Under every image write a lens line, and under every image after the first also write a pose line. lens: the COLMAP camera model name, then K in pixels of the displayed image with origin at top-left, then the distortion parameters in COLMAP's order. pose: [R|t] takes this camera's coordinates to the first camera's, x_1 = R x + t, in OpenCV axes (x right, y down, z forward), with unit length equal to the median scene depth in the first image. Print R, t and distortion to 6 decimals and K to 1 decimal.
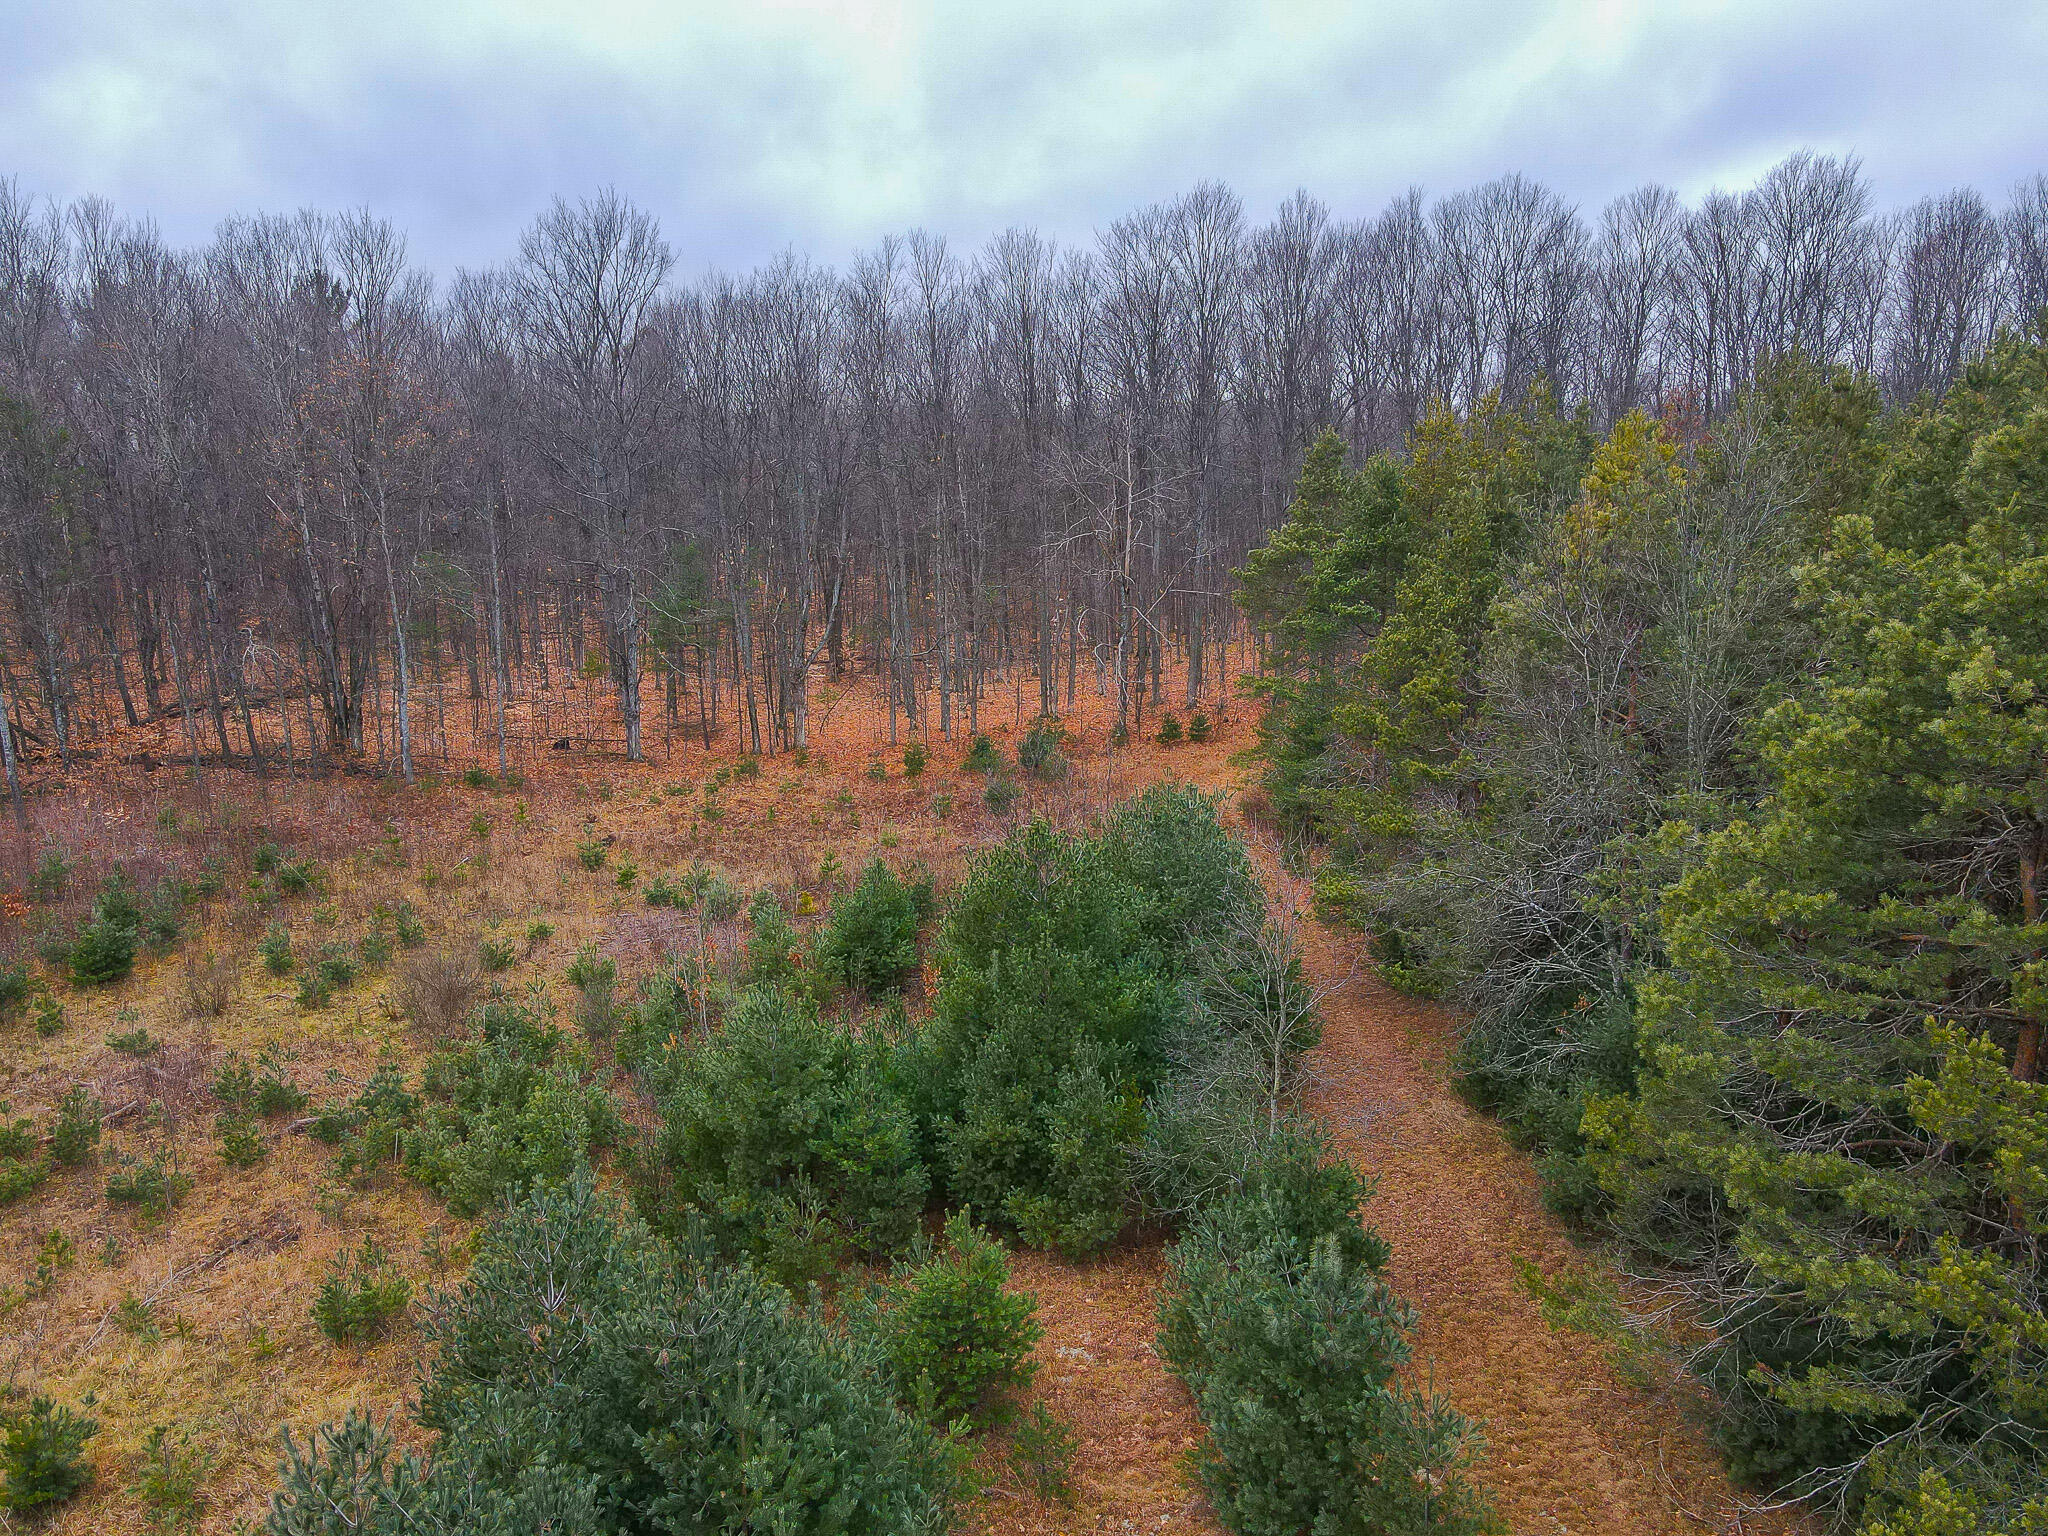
lens RADIAL K [[1511.7, 0, 1024.0], [0, 1511.7, 768.0], [0, 0, 1]] dist [0.000012, 0.046653]
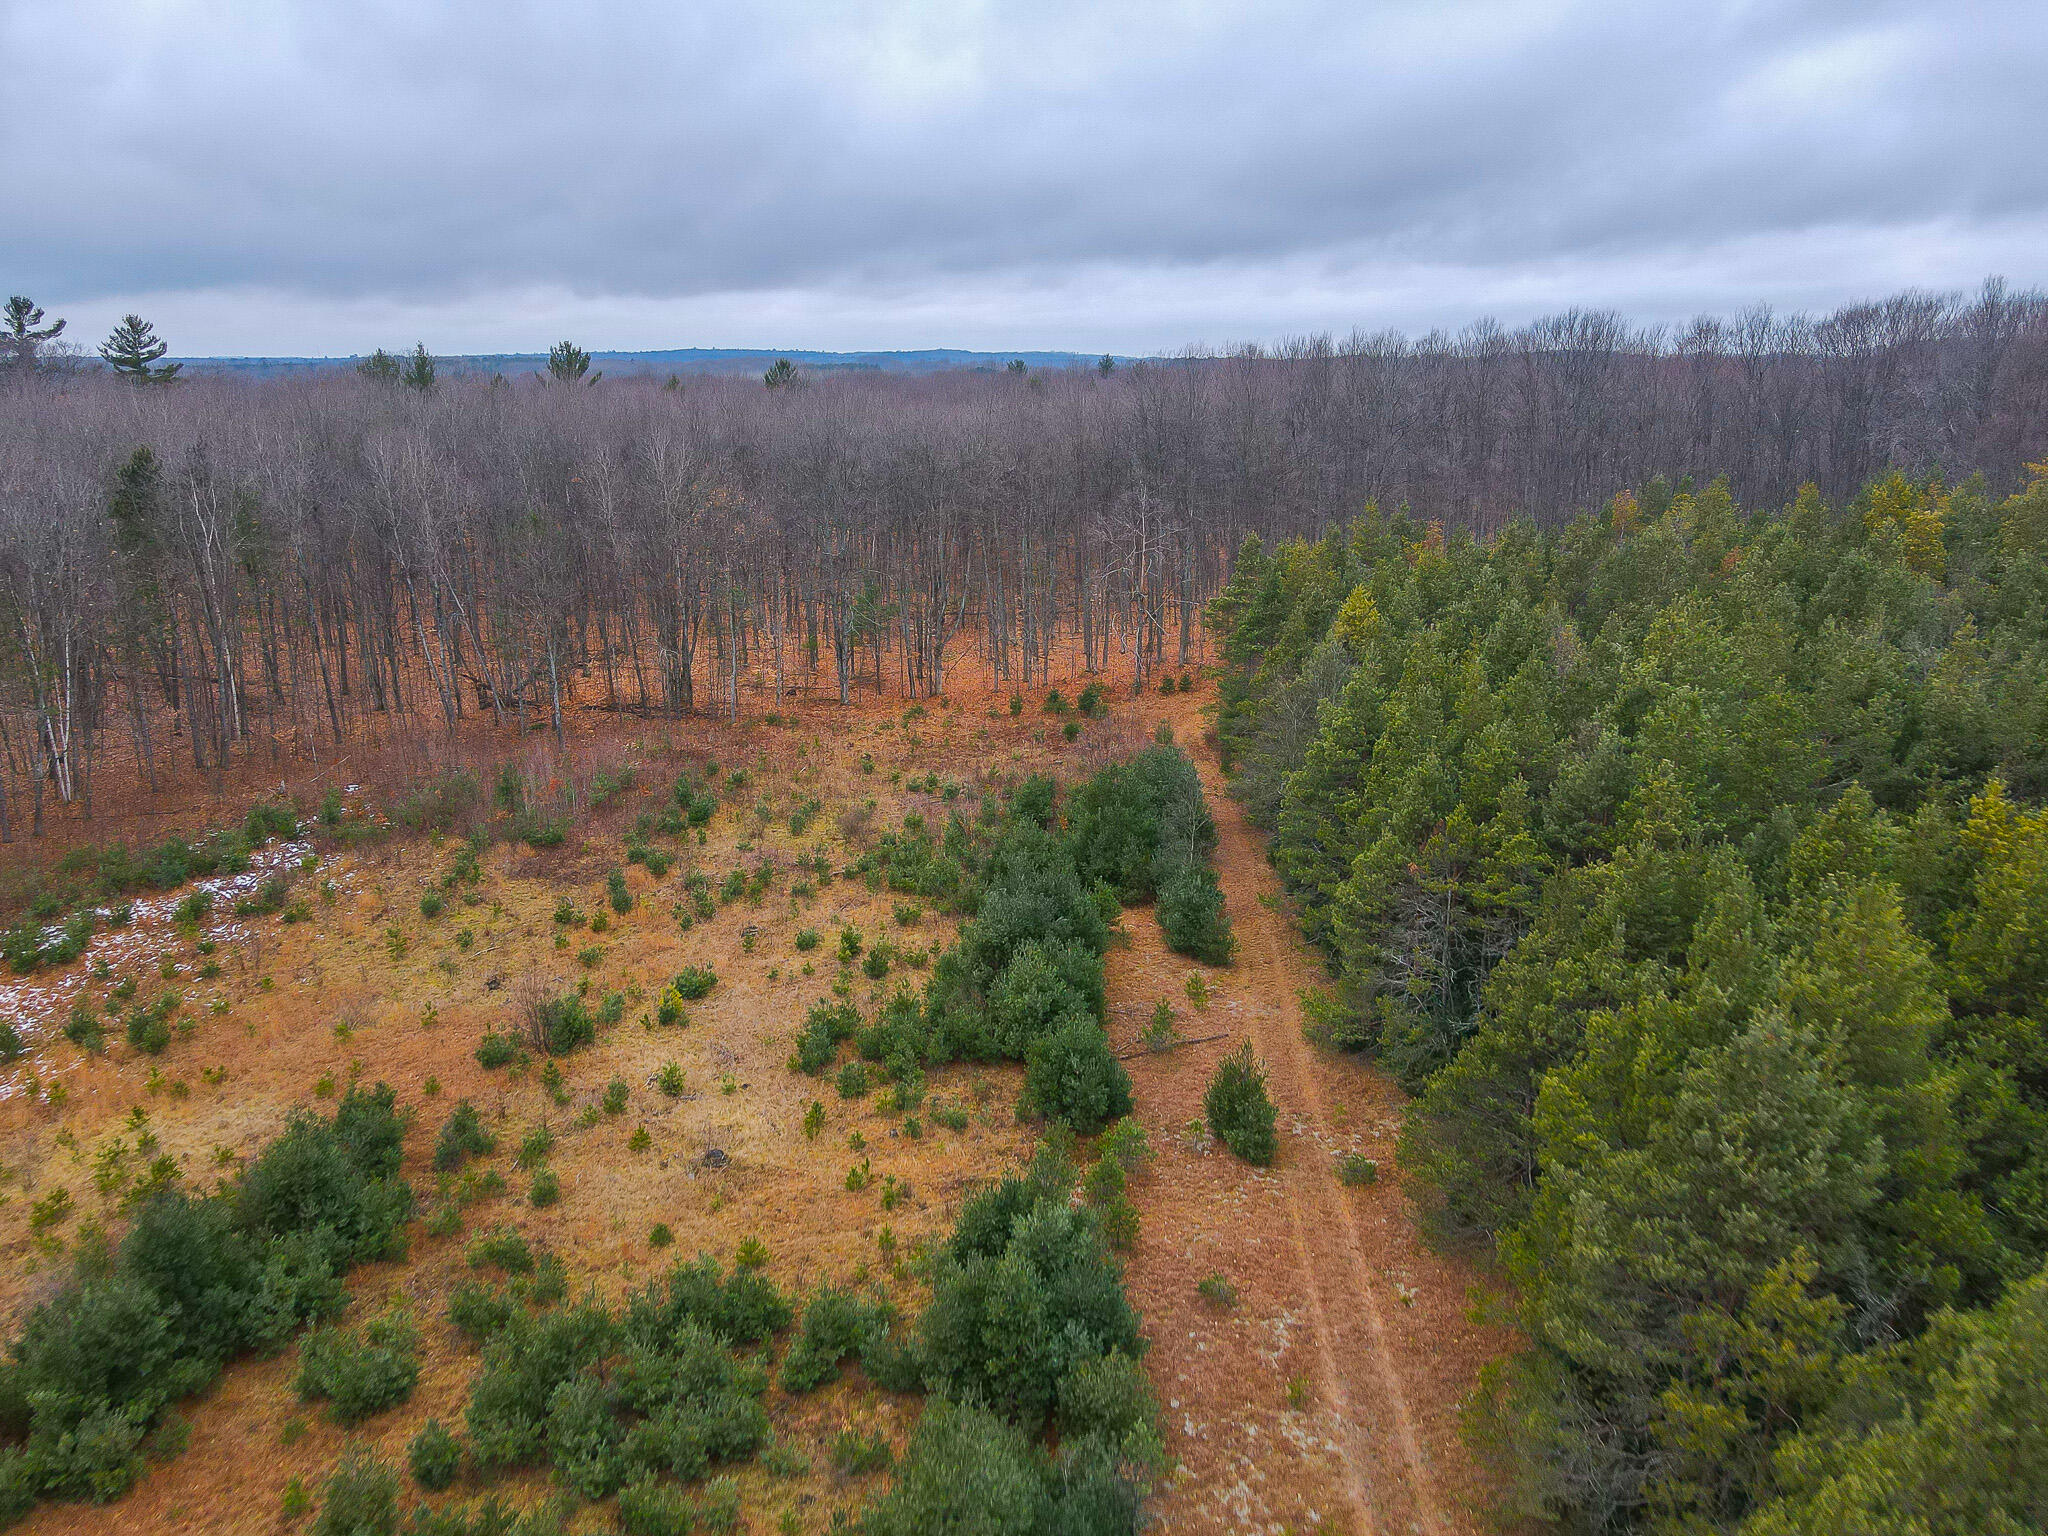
lens RADIAL K [[1511.7, 0, 1024.0], [0, 1511.7, 768.0], [0, 0, 1]] dist [0.000012, 0.046653]
pose [[0.999987, -0.001900, -0.004836, -0.062155], [0.002265, 0.997052, 0.076701, -0.073485], [0.004676, -0.076711, 0.997042, -0.778875]]
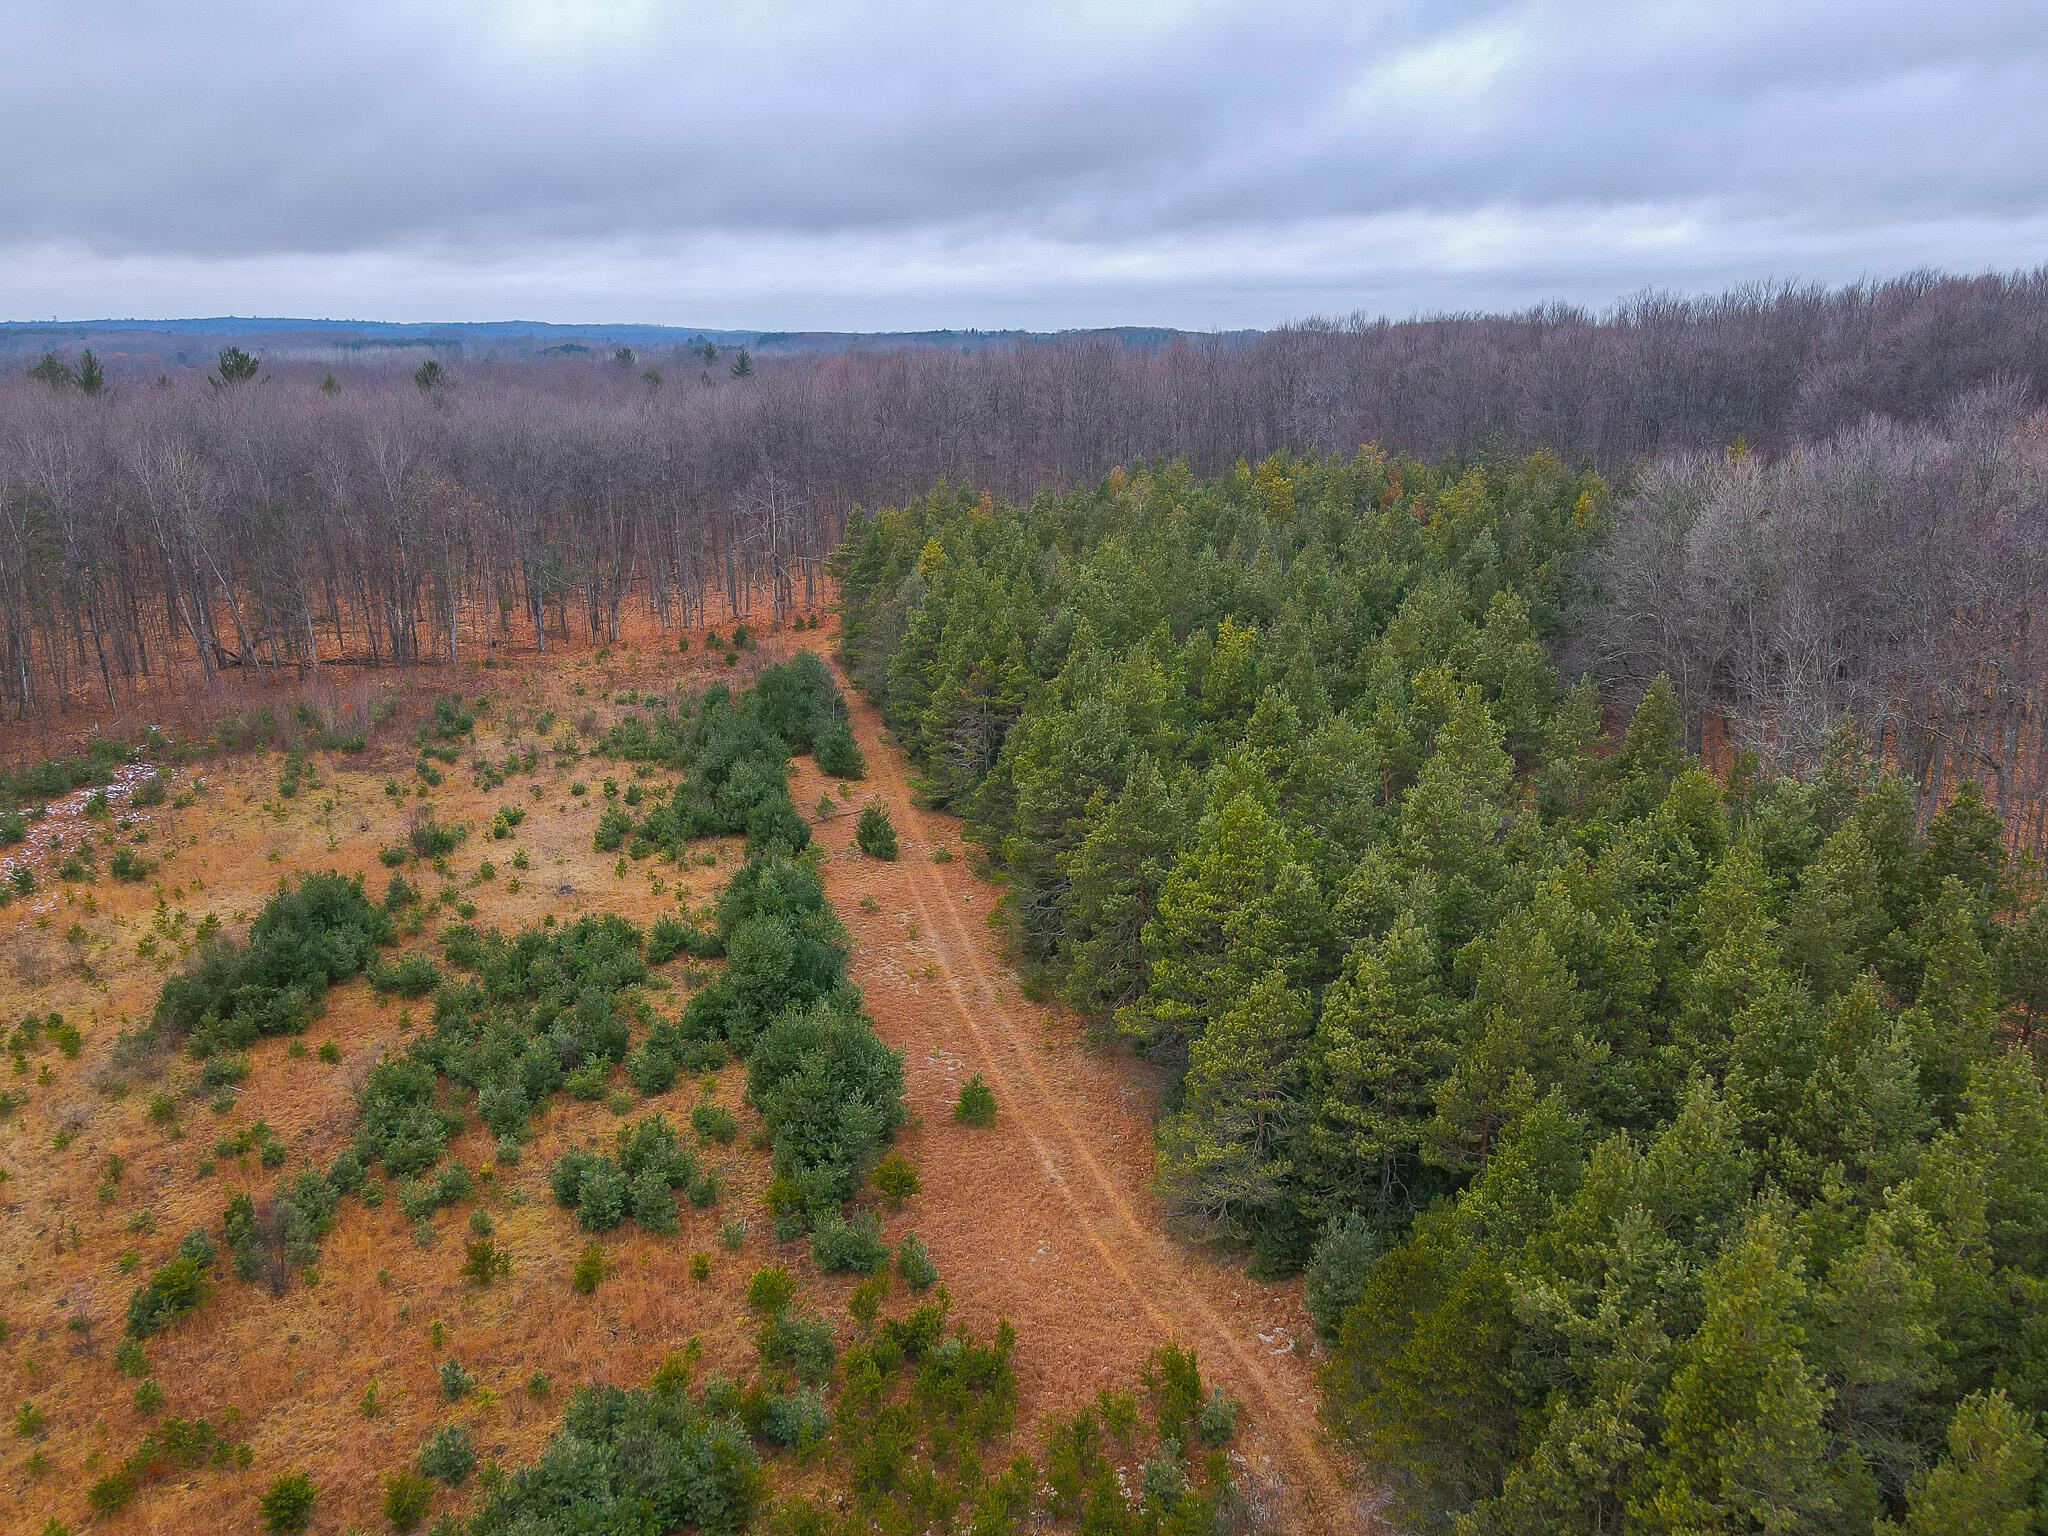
lens RADIAL K [[1484.2, 0, 1019.3], [0, 1484.2, 813.4], [0, 0, 1]] dist [0.003097, 0.058977]
pose [[0.967591, -0.080266, 0.239426, -0.152560], [0.049378, 0.989975, 0.132334, -0.026071], [-0.247647, -0.116223, 0.961854, -1.356670]]
